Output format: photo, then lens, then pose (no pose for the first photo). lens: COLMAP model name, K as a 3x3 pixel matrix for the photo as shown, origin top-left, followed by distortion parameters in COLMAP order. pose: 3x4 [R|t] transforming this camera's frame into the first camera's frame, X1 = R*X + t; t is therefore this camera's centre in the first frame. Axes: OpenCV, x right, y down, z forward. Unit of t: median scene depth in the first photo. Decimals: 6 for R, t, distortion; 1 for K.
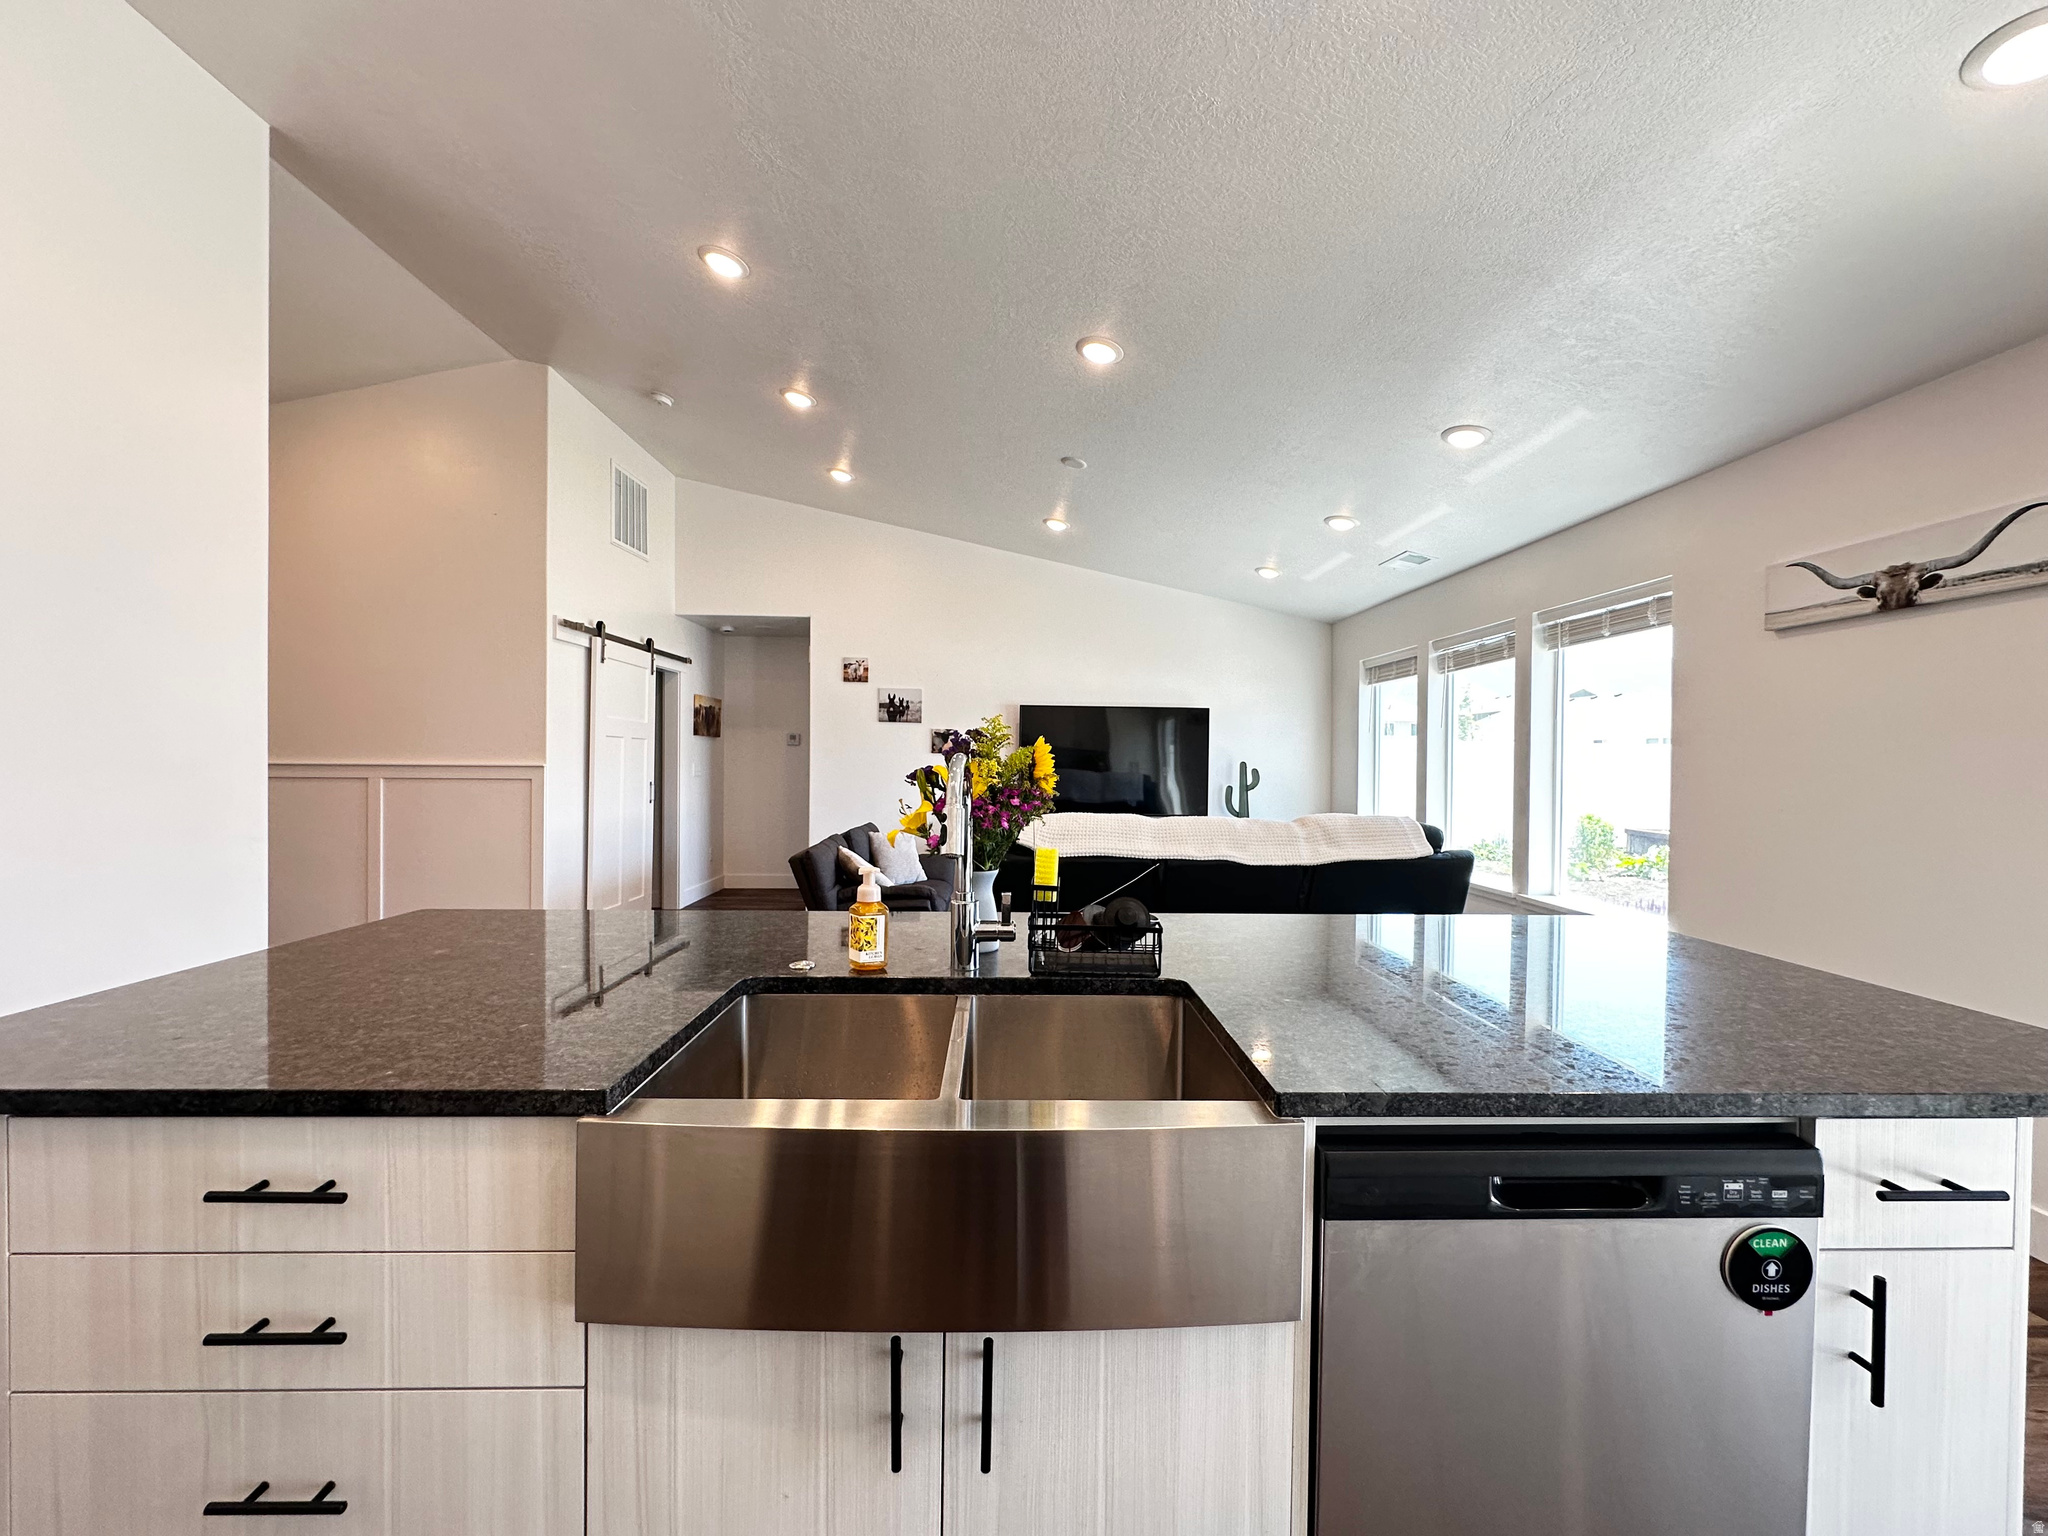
lens RADIAL K [[818.2, 0, 1021.5], [0, 818.2, 764.9], [0, 0, 1]] dist [-0.003141, 0.001359]
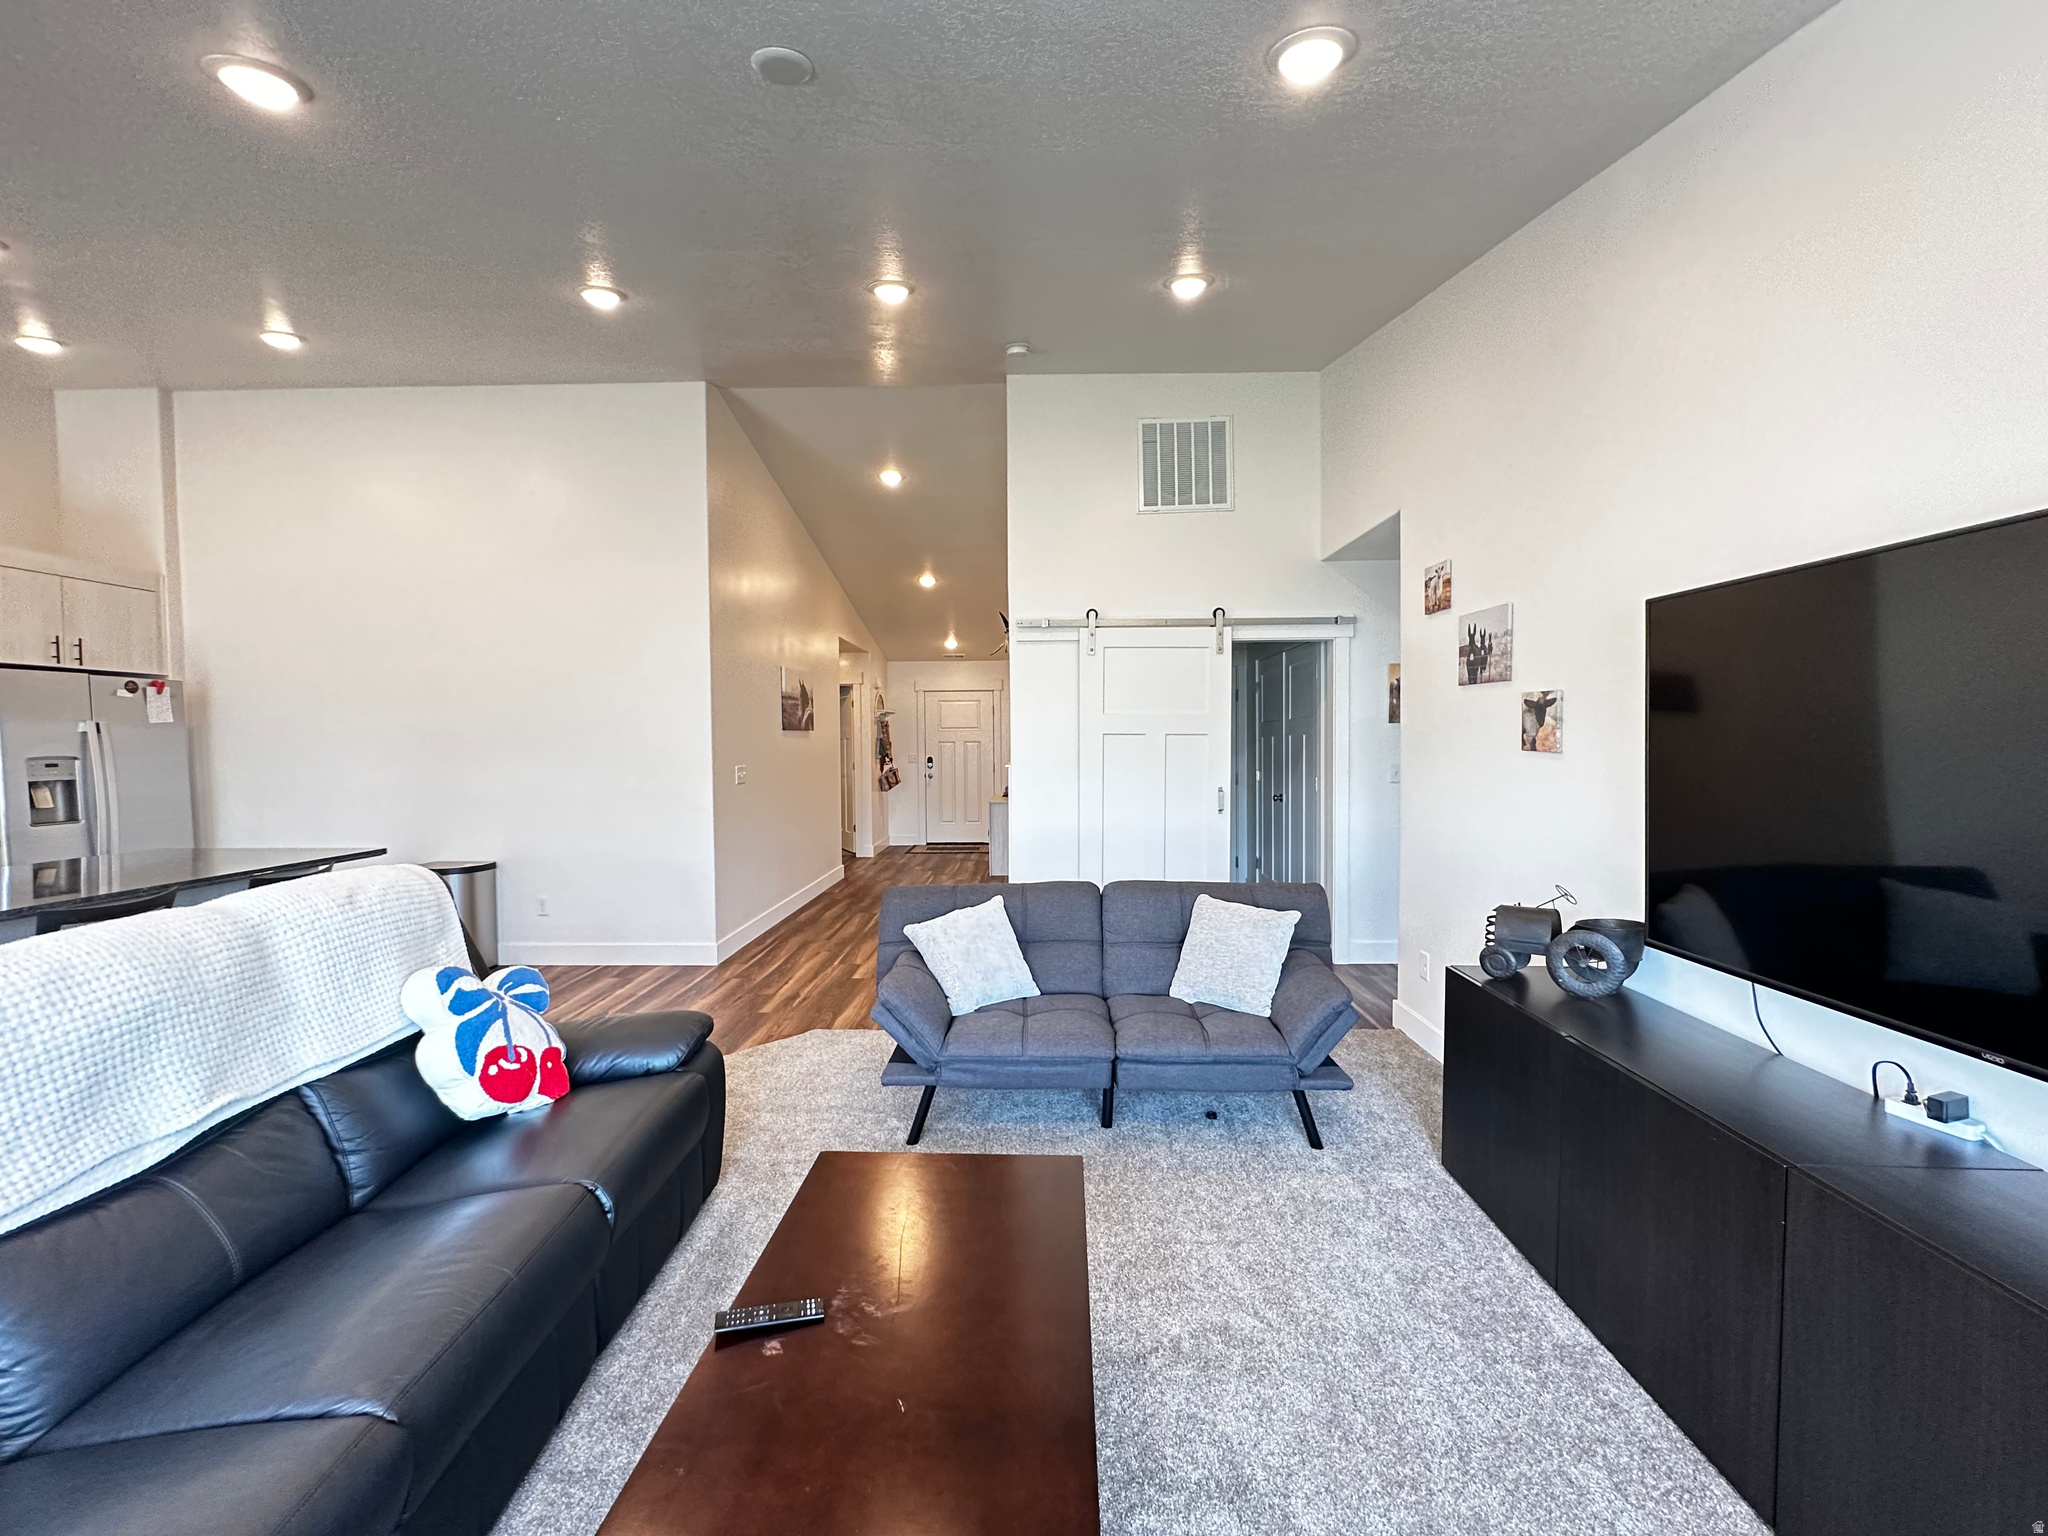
lens RADIAL K [[818.2, 0, 1023.3], [0, 818.2, 765.4], [0, 0, 1]] dist [-0.003141, 0.001359]
pose [[-0.044932, 0.019967, -0.998791, 0.355999], [-0.000920, 0.999799, 0.020028, -0.016580], [0.998990, 0.001818, -0.044904, 0.844458]]
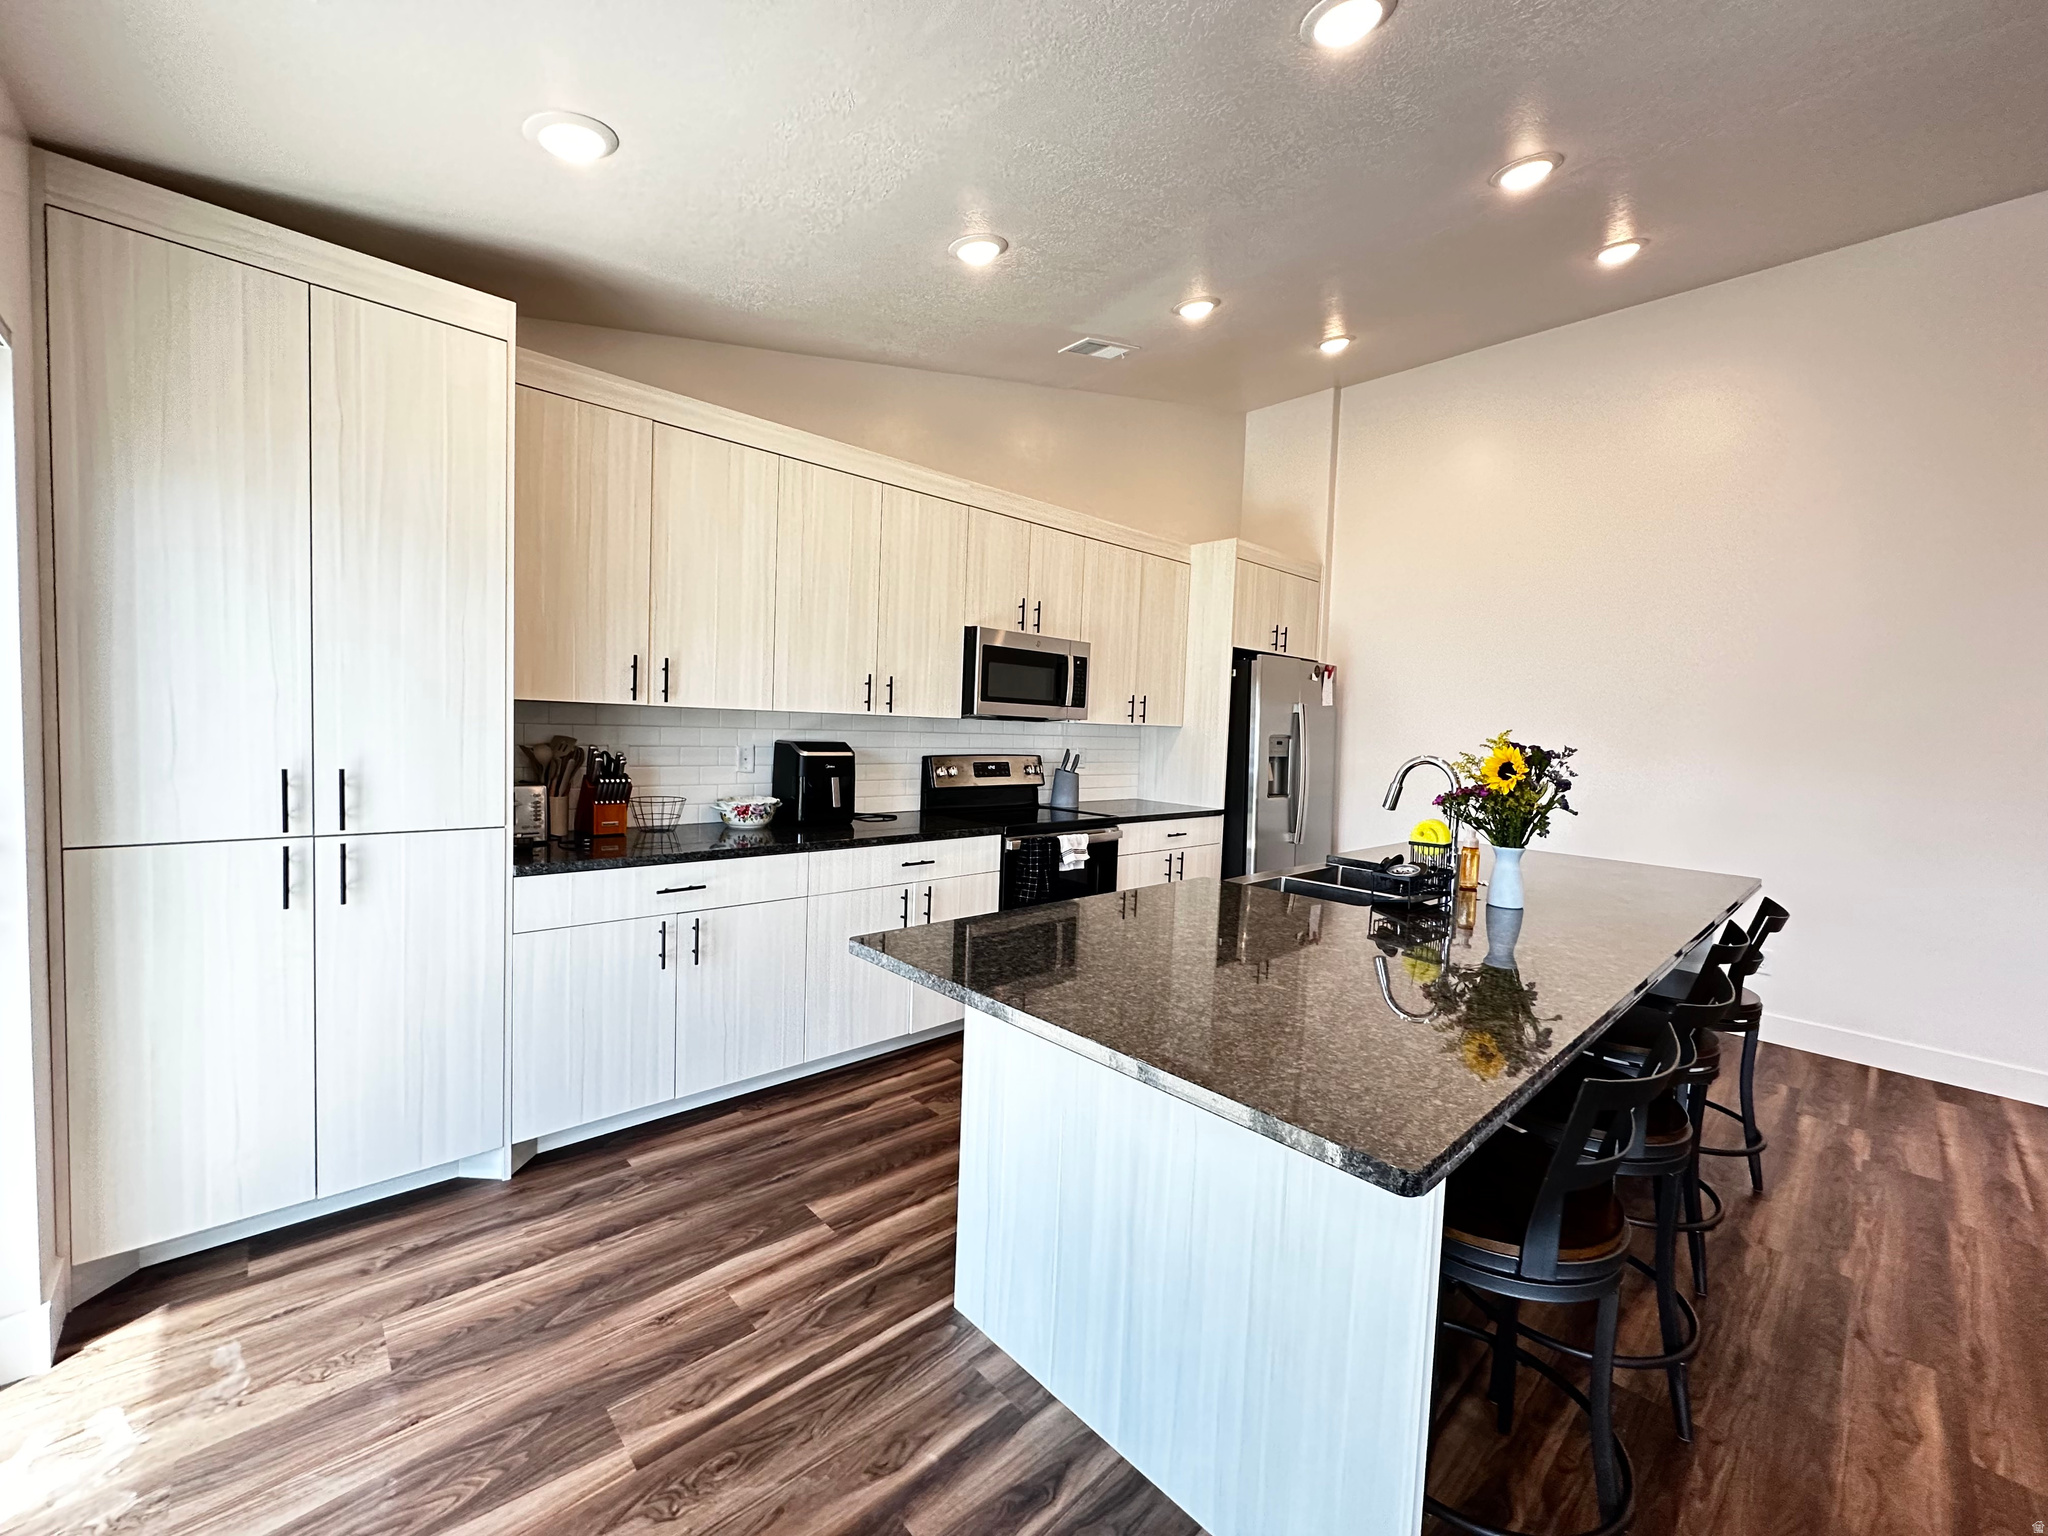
lens RADIAL K [[818.2, 0, 1021.3], [0, 818.2, 766.4], [0, 0, 1]] dist [-0.003141, 0.001359]
pose [[-0.747369, -0.003552, -0.664400, 0.387968], [-0.052657, 0.997157, 0.053901, -0.008545], [0.662319, 0.075269, -0.745431, 0.396523]]
